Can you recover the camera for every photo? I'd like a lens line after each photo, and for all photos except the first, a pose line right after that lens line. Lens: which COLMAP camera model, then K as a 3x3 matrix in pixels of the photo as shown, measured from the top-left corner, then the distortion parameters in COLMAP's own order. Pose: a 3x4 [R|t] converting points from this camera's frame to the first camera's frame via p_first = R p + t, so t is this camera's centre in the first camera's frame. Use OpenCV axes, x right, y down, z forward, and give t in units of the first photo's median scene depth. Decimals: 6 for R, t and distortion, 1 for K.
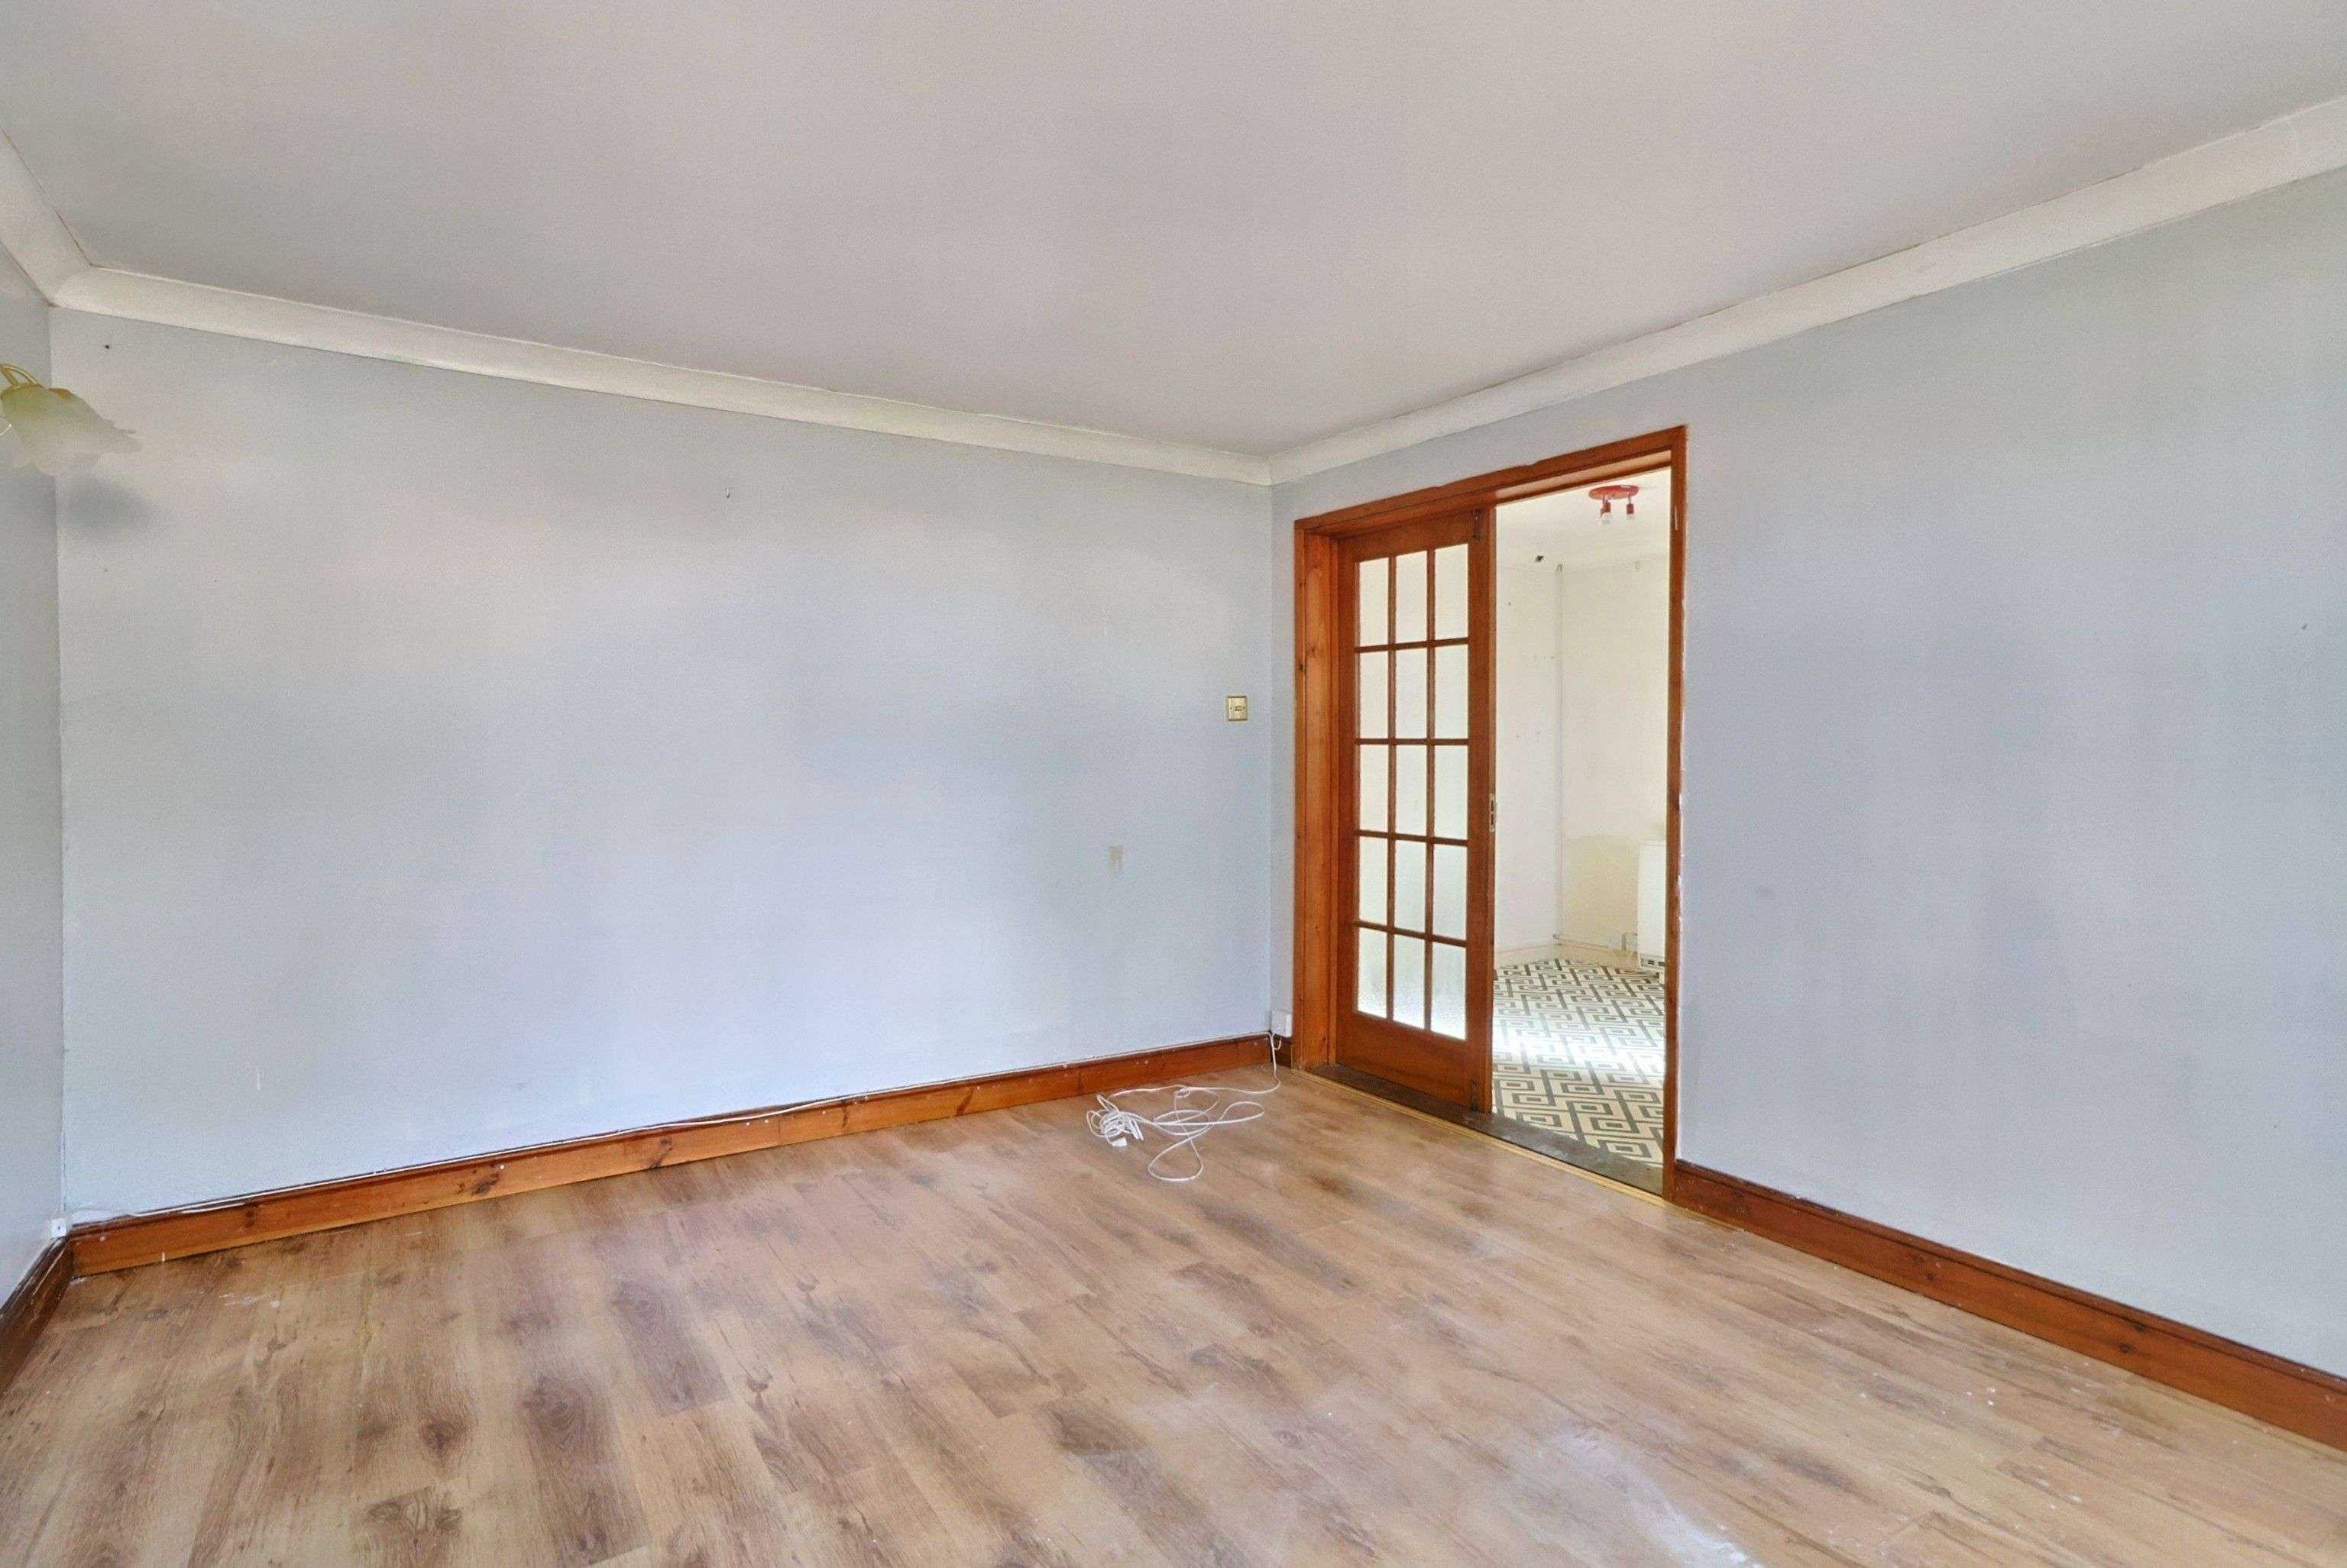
lens RADIAL K [[1200.7, 0, 1167.2], [0, 1200.7, 755.5], [0, 0, 1]] dist [-0.034243, 0.040255]
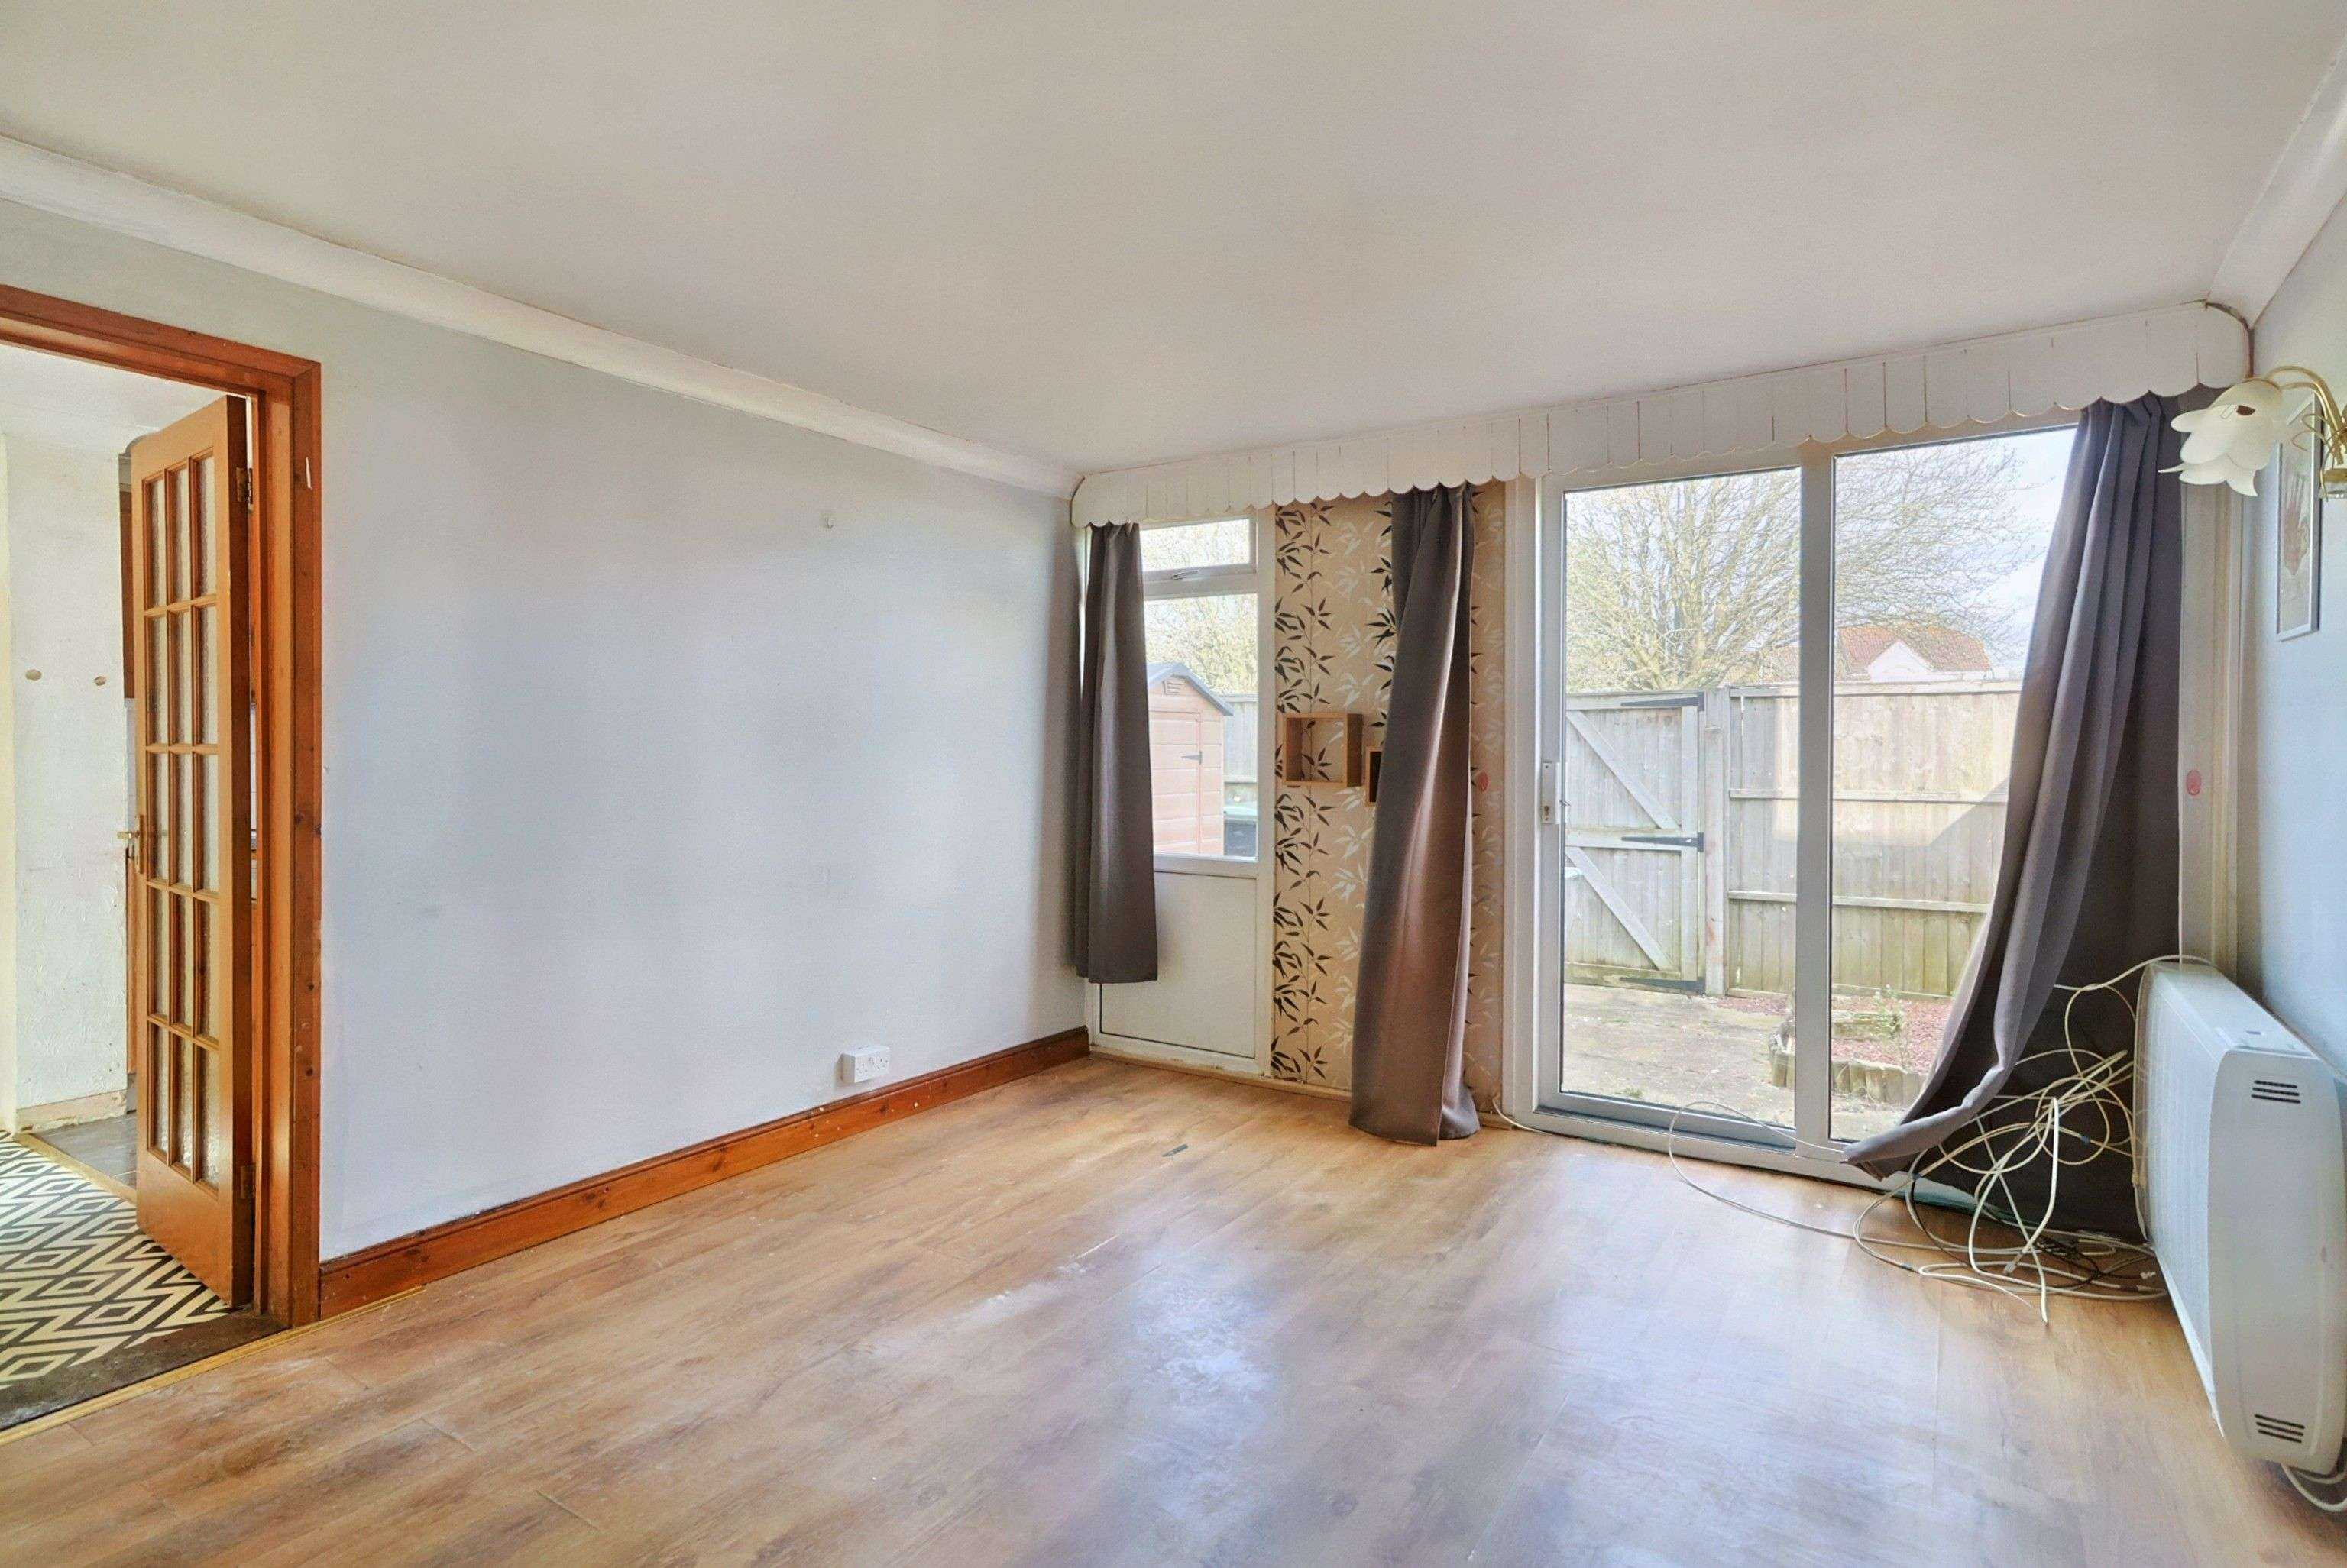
lens RADIAL K [[1200.7, 0, 1167.2], [0, 1200.7, 755.5], [0, 0, 1]] dist [-0.034243, 0.040255]
pose [[-0.407943, -0.007417, 0.912977, -0.687439], [0.003447, 0.999947, 0.009664, -0.017433], [-0.913001, 0.007089, -0.407896, 1.001357]]
